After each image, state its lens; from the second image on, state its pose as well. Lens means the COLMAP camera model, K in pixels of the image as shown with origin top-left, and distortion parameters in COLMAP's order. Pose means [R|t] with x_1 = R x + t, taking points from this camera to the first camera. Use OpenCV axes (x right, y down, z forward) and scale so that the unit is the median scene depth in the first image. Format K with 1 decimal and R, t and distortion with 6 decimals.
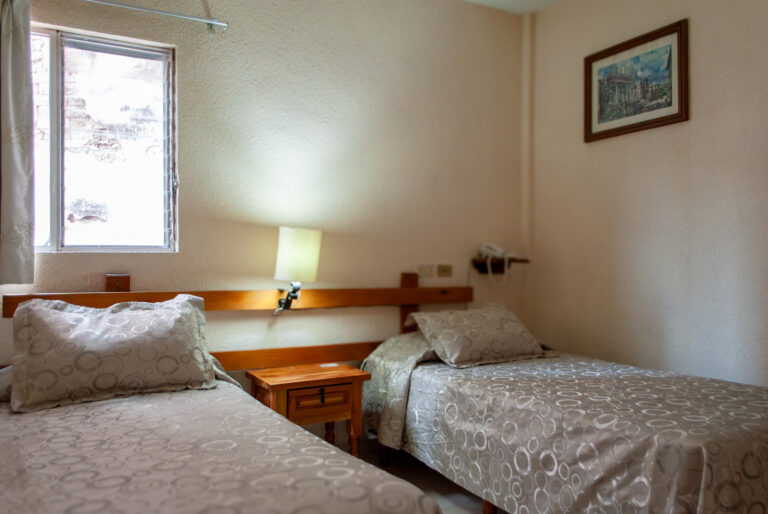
lens RADIAL K [[619.1, 0, 384.0], [0, 619.1, 257.0], [0, 0, 1]] dist [0.009864, 0.002188]
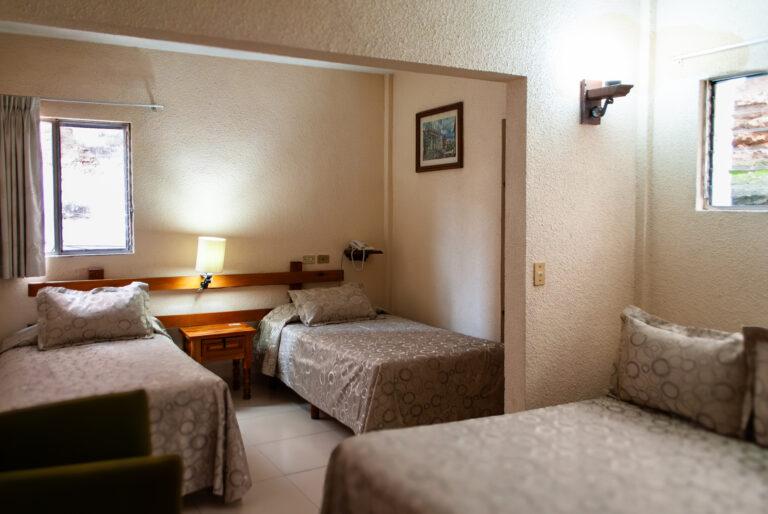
lens RADIAL K [[643.6, 0, 383.5], [0, 643.6, 238.1], [0, 0, 1]] dist [0.001376, -0.006074]
pose [[0.999998, 0.000504, 0.002048, 0.299190], [-0.000597, 0.998955, 0.045700, -0.121763], [-0.002023, -0.045701, 0.998953, -0.637536]]
